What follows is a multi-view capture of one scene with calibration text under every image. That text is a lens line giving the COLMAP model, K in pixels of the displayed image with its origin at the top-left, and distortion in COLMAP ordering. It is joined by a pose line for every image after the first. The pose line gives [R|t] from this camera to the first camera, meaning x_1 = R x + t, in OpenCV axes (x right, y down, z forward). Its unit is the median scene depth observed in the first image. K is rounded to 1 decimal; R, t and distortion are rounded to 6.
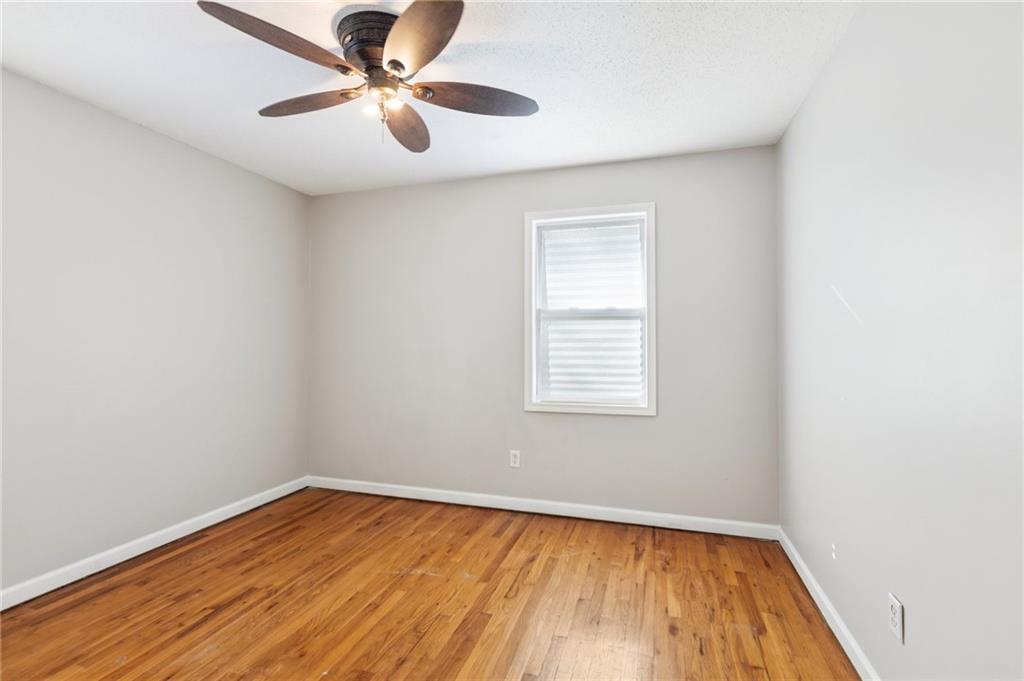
lens RADIAL K [[484.3, 0, 512.0], [0, 484.3, 341.0], [0, 0, 1]] dist [-0.002120, -0.001401]
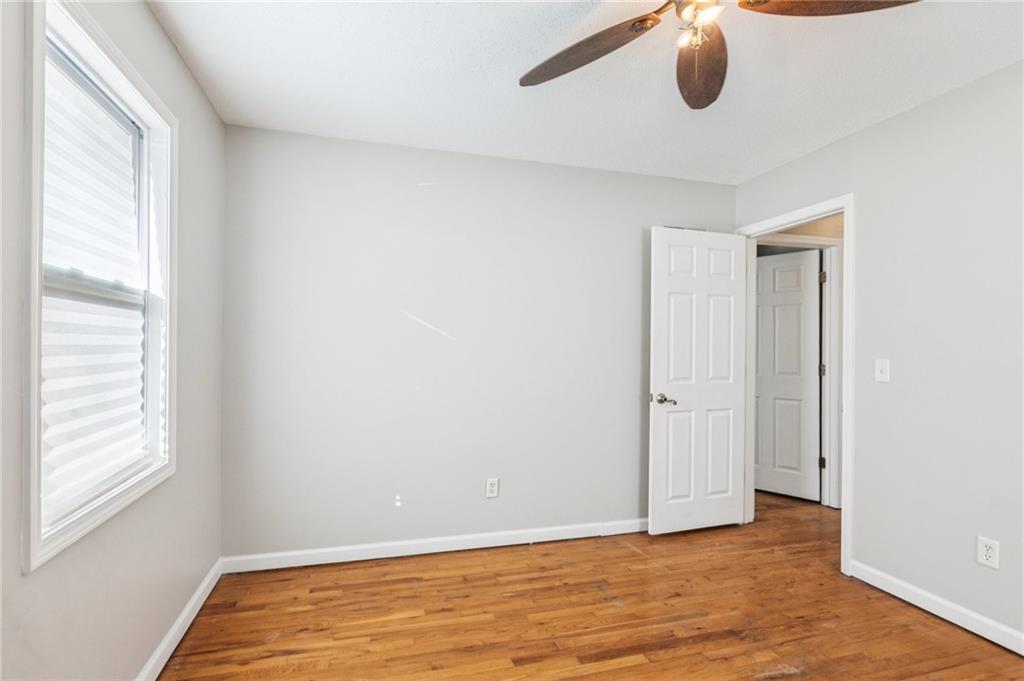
lens RADIAL K [[484.3, 0, 509.5], [0, 484.3, 343.5], [0, 0, 1]] dist [-0.002120, -0.001401]
pose [[-0.557205, -0.000943, 0.830375, -0.550082], [-0.014820, 0.999851, -0.008809, -0.010683], [-0.830243, -0.017214, -0.557136, 1.224381]]
